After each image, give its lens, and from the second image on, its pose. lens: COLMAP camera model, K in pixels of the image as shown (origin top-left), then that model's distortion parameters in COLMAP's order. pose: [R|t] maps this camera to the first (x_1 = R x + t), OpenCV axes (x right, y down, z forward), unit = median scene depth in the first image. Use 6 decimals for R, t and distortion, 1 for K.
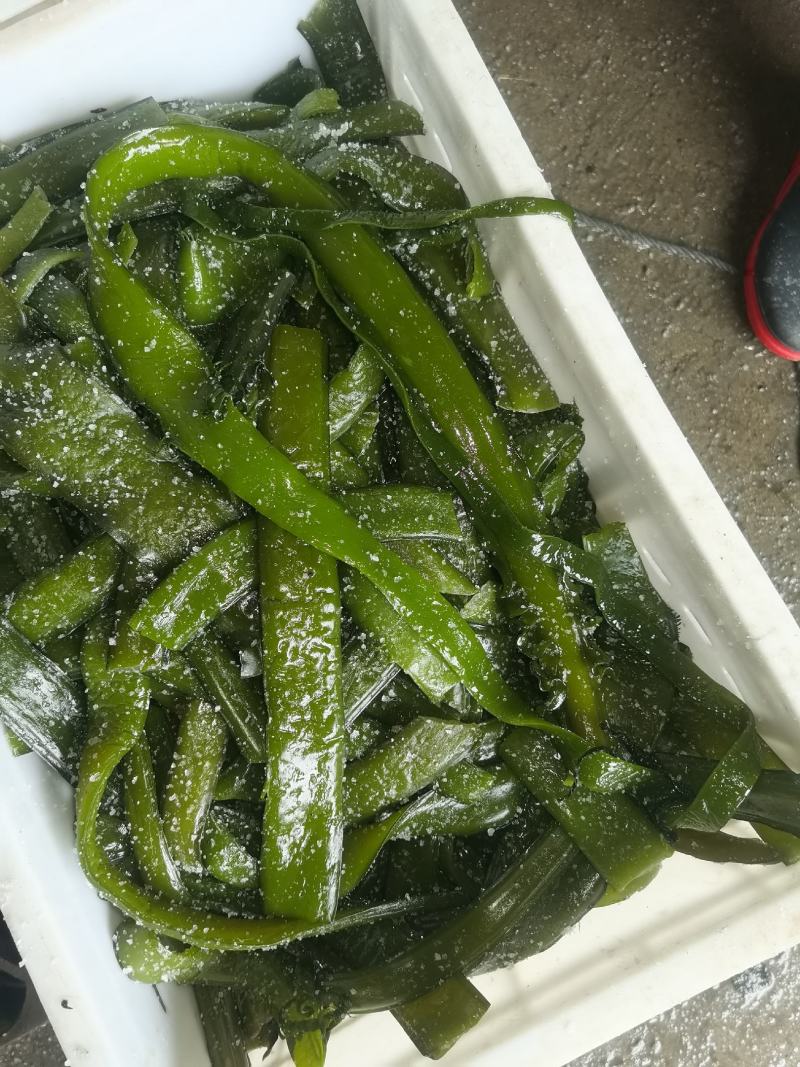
lens RADIAL K [[850.6, 0, 401.1], [0, 850.6, 540.1], [0, 0, 1]] dist [0.015987, -0.011997]
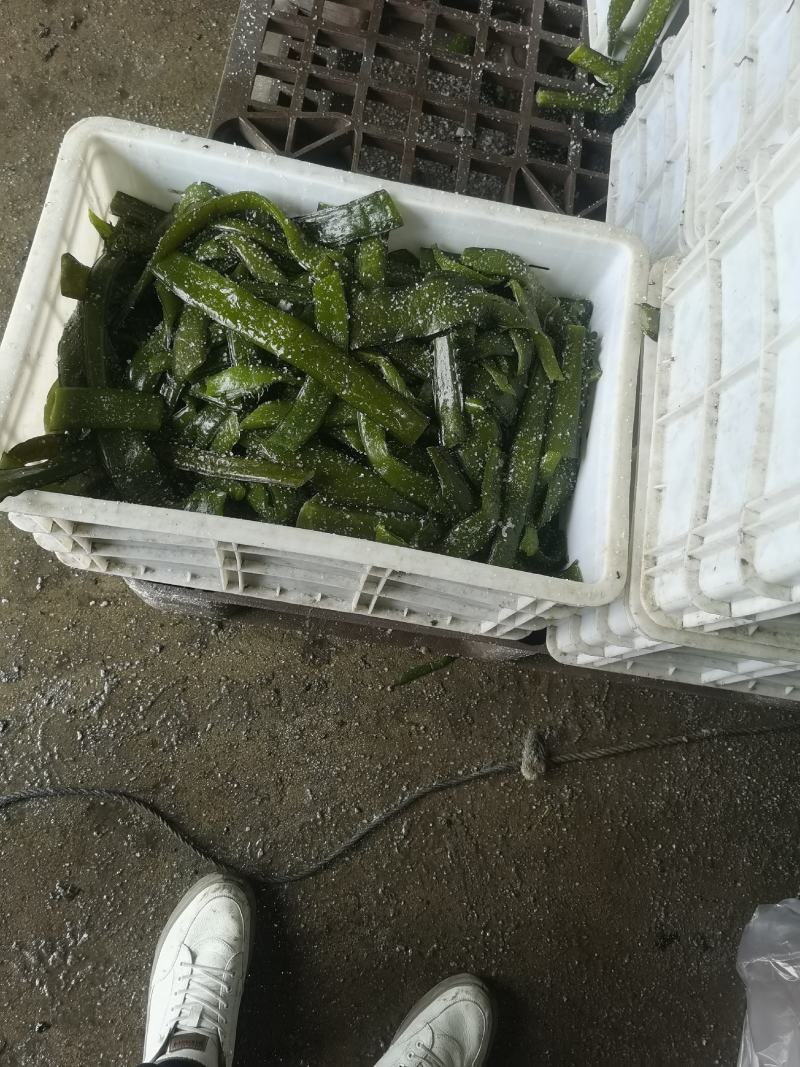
lens RADIAL K [[850.6, 0, 401.9], [0, 850.6, 532.7], [0, 0, 1]] dist [0.015987, -0.011997]
pose [[-0.573755, 0.765723, -0.290641, 0.597413], [-0.815784, -0.565839, 0.119681, -0.568380], [-0.072814, 0.305768, 0.949318, -0.661085]]
